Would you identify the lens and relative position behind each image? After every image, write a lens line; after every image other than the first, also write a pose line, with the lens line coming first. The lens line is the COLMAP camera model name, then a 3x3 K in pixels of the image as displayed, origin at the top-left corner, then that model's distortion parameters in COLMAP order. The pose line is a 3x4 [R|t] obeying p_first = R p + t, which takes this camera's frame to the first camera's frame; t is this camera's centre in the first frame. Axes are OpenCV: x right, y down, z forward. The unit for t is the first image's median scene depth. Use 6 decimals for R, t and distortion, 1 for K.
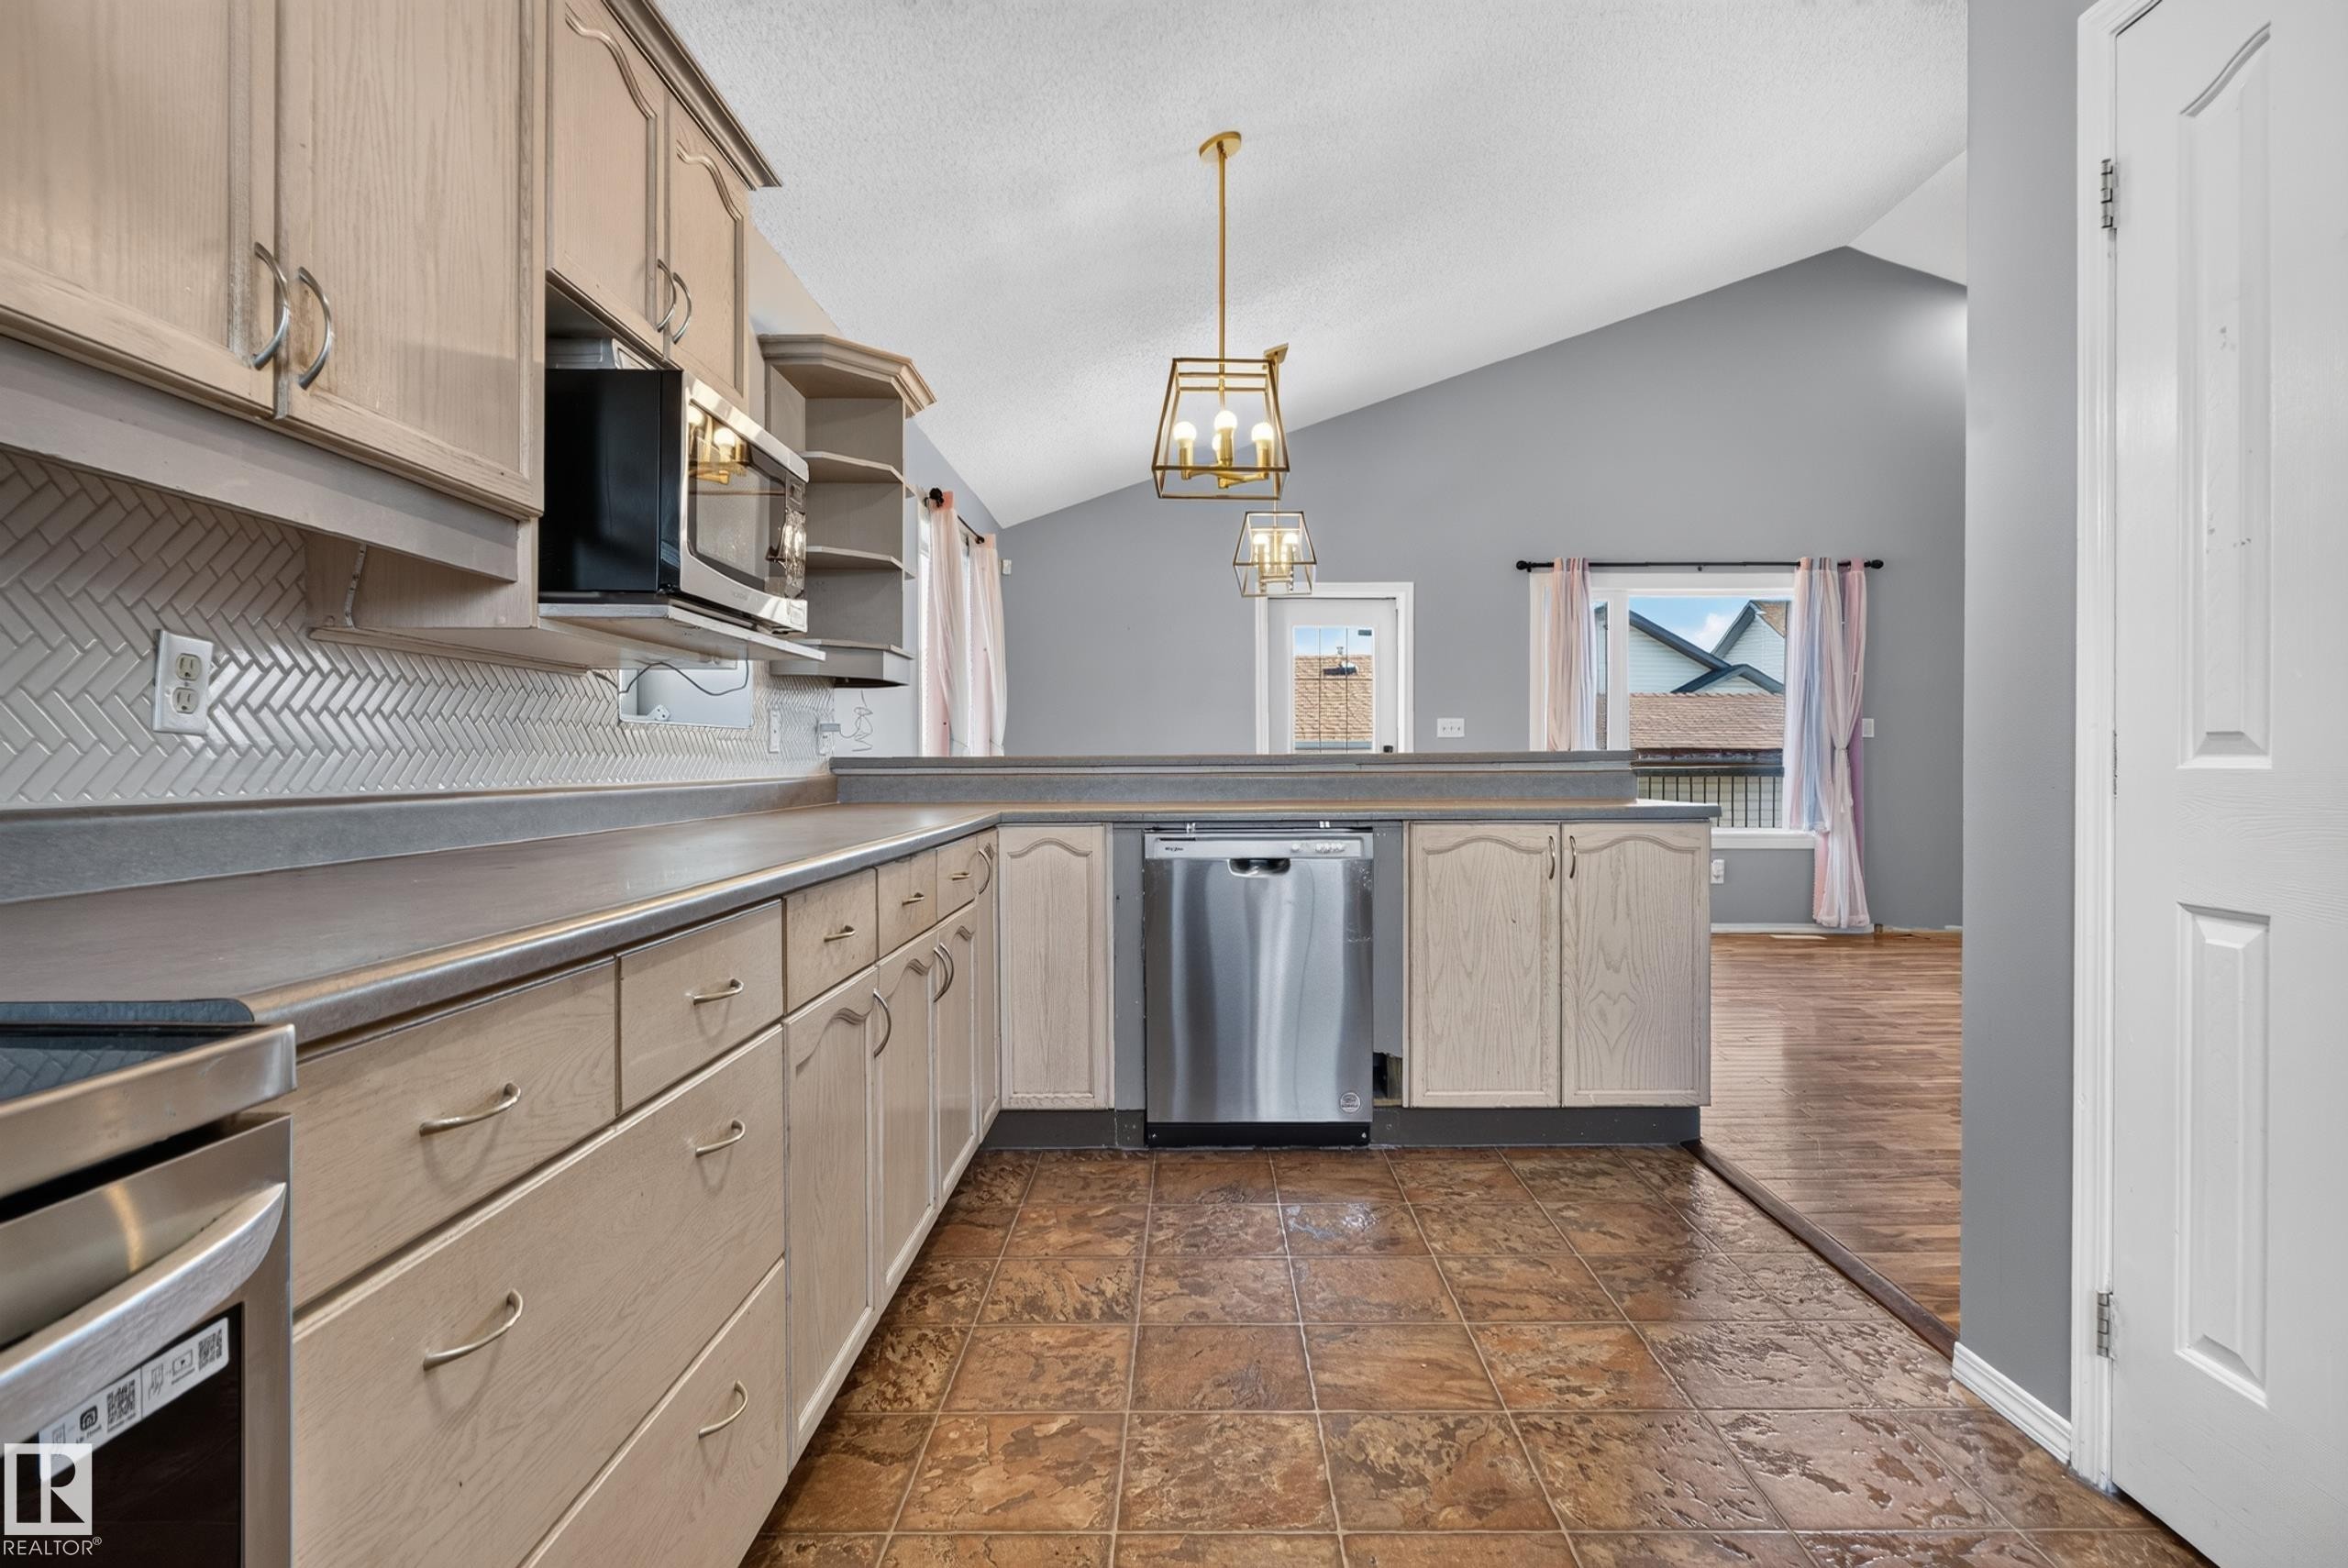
lens RADIAL K [[1220.2, 0, 1209.8], [0, 1220.2, 765.5], [0, 0, 1]] dist [-0.006145, 0.001490]
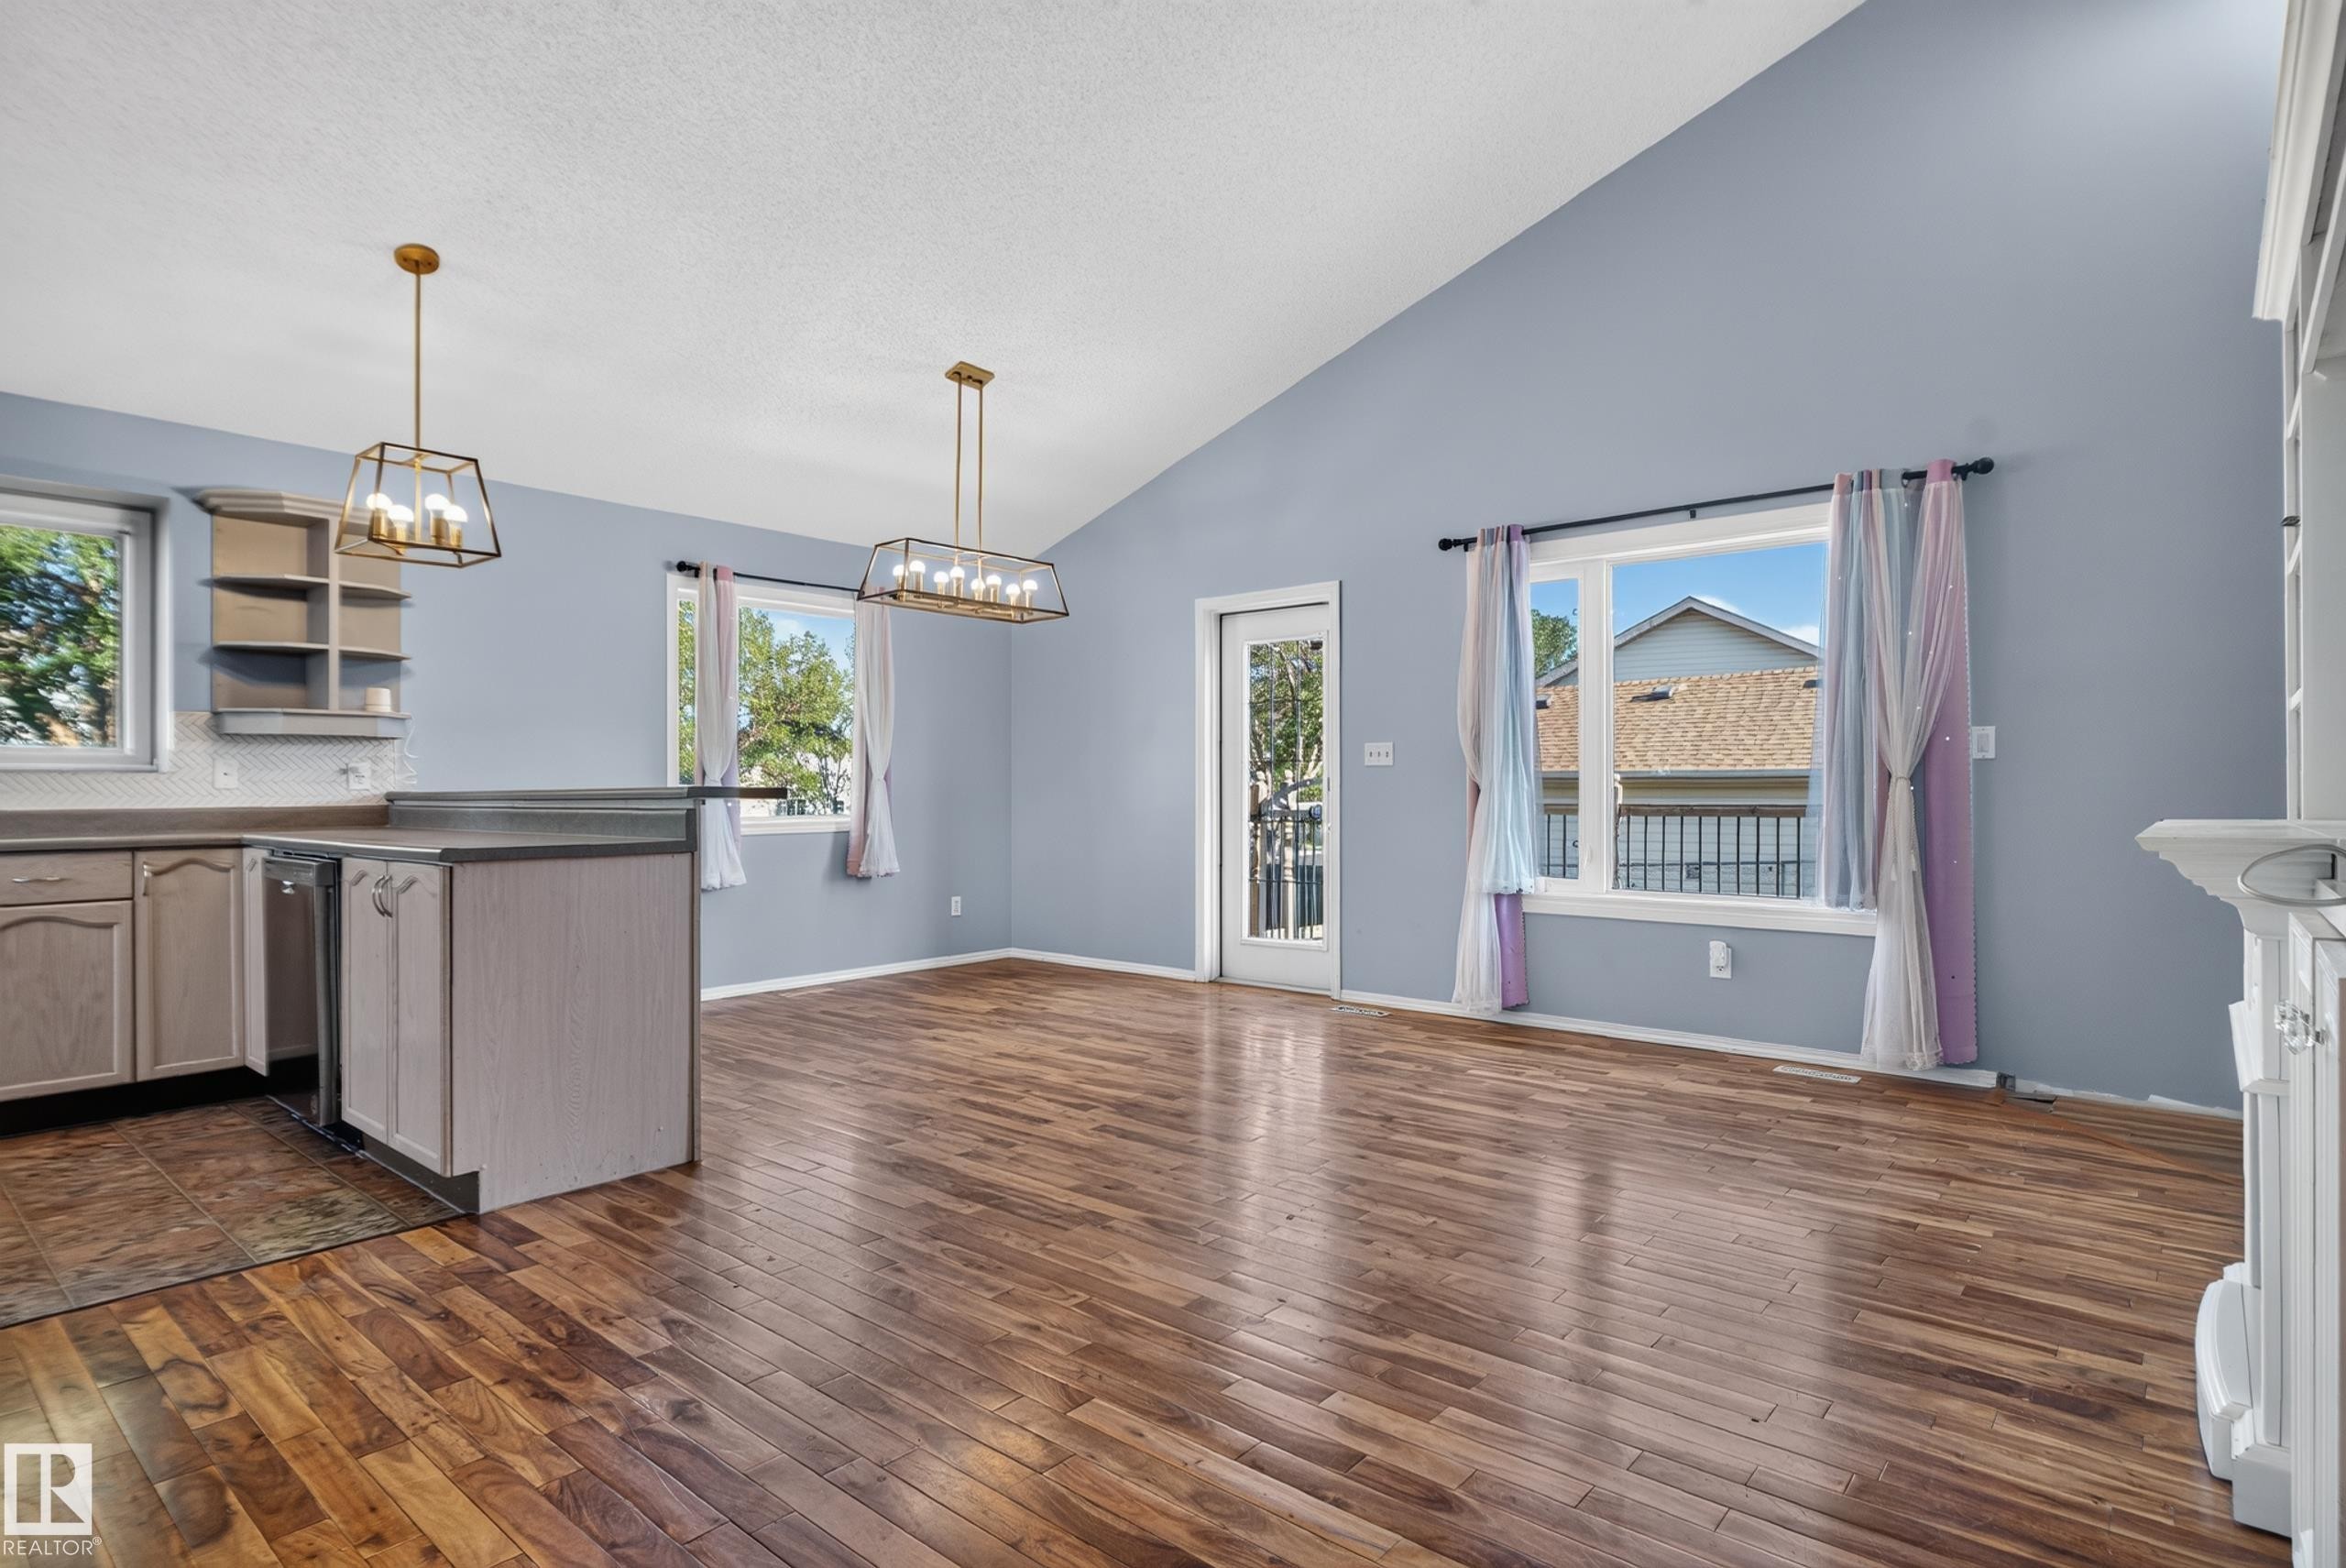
lens RADIAL K [[1219.3, 0, 1182.4], [0, 1219.3, 762.9], [0, 0, 1]] dist [-0.006145, 0.001490]
pose [[0.755737, -0.011977, -0.654766, 0.644212], [-0.002533, 0.999772, -0.021212, -0.006869], [0.654870, 0.017689, 0.755534, 0.299012]]
